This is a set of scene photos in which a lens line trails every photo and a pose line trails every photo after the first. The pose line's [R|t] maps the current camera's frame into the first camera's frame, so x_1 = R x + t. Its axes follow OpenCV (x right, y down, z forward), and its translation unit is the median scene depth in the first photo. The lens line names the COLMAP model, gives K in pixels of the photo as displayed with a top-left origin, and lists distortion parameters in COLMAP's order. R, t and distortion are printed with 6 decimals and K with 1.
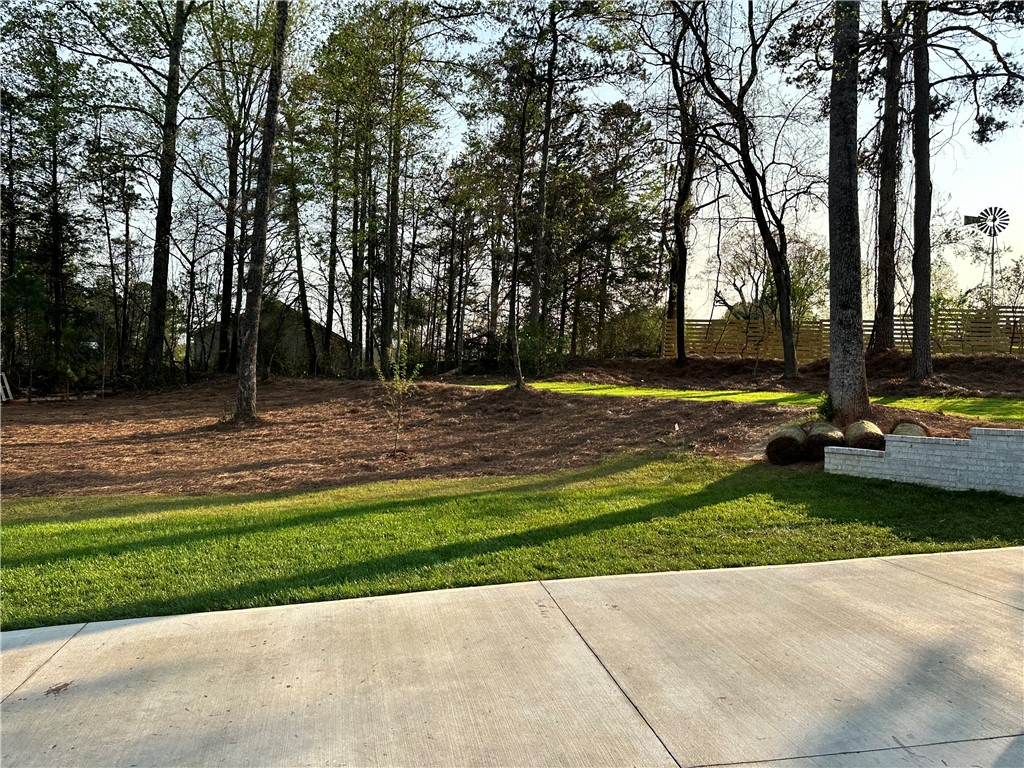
lens RADIAL K [[715.1, 0, 512.1], [0, 715.1, 373.3], [0, 0, 1]] dist [0.023788, -0.004864]
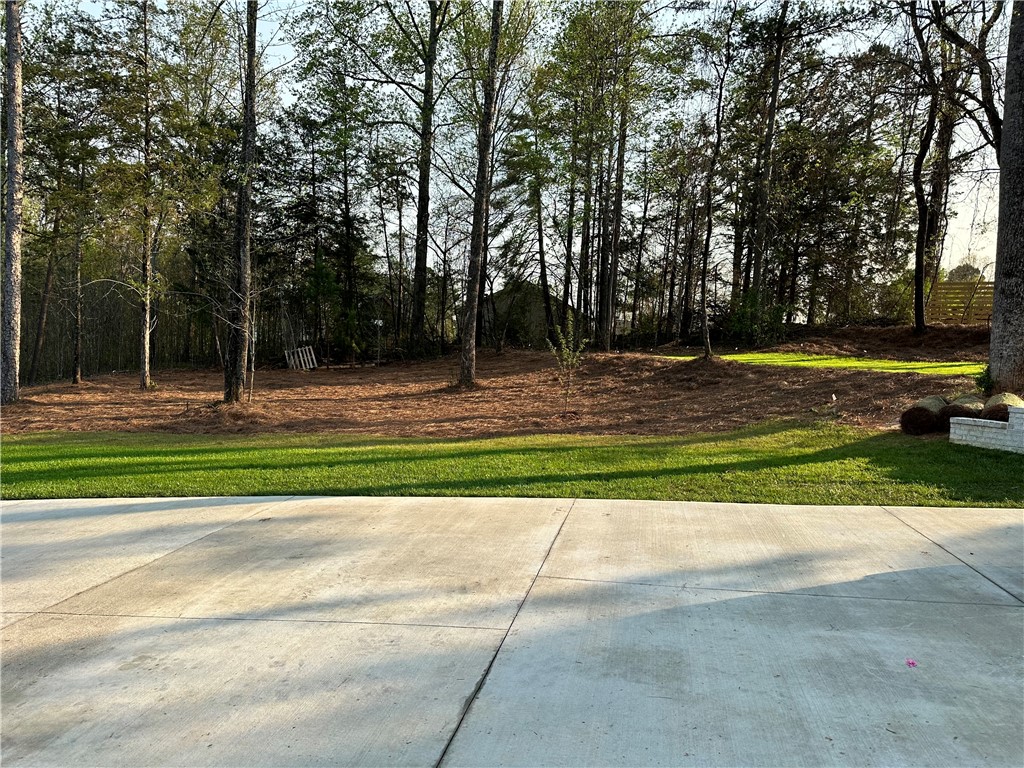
lens RADIAL K [[710.6, 0, 518.9], [0, 710.6, 391.6], [0, 0, 1]] dist [0.110279, -0.150762]
pose [[0.936418, 0.018480, -0.350399, 0.085672], [0.004993, 0.997809, 0.065969, -0.002079], [0.350850, -0.063524, 0.934274, -0.067962]]
